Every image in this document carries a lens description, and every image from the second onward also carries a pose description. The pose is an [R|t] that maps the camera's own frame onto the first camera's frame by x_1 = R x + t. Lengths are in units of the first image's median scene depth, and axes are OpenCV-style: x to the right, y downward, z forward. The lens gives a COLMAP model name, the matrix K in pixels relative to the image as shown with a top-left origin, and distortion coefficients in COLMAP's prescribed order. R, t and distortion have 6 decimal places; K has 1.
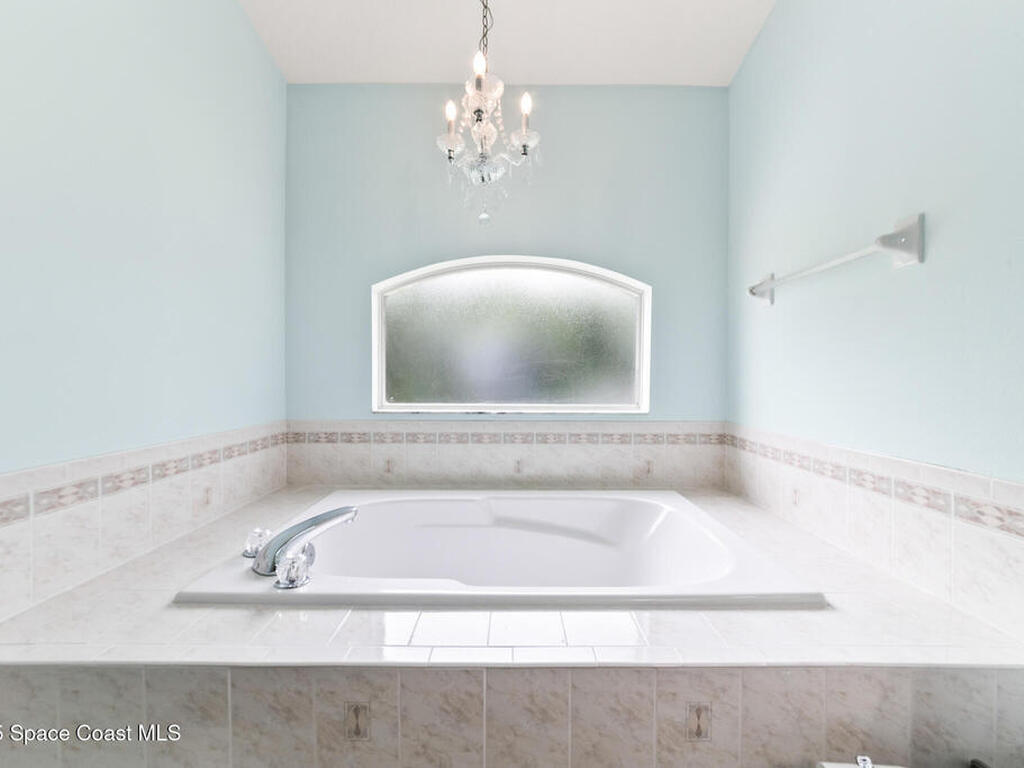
lens RADIAL K [[415.1, 0, 512.0], [0, 415.1, 384.0], [0, 0, 1]] dist [0.000442, -0.000022]
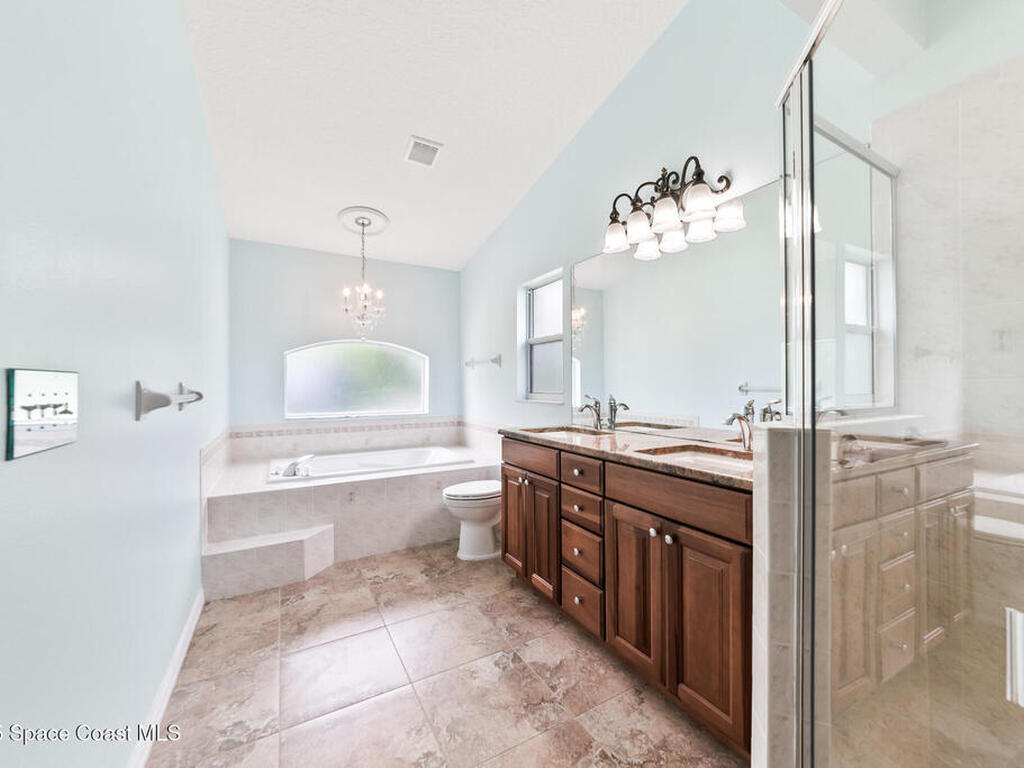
lens RADIAL K [[409.9, 0, 513.3], [0, 409.9, 372.0], [0, 0, 1]] dist [-0.000427, -0.000194]
pose [[0.869405, 0.009510, 0.494009, -0.360678], [0.013819, 0.998956, -0.043550, -0.050415], [-0.493907, 0.044690, 0.868366, -1.145556]]
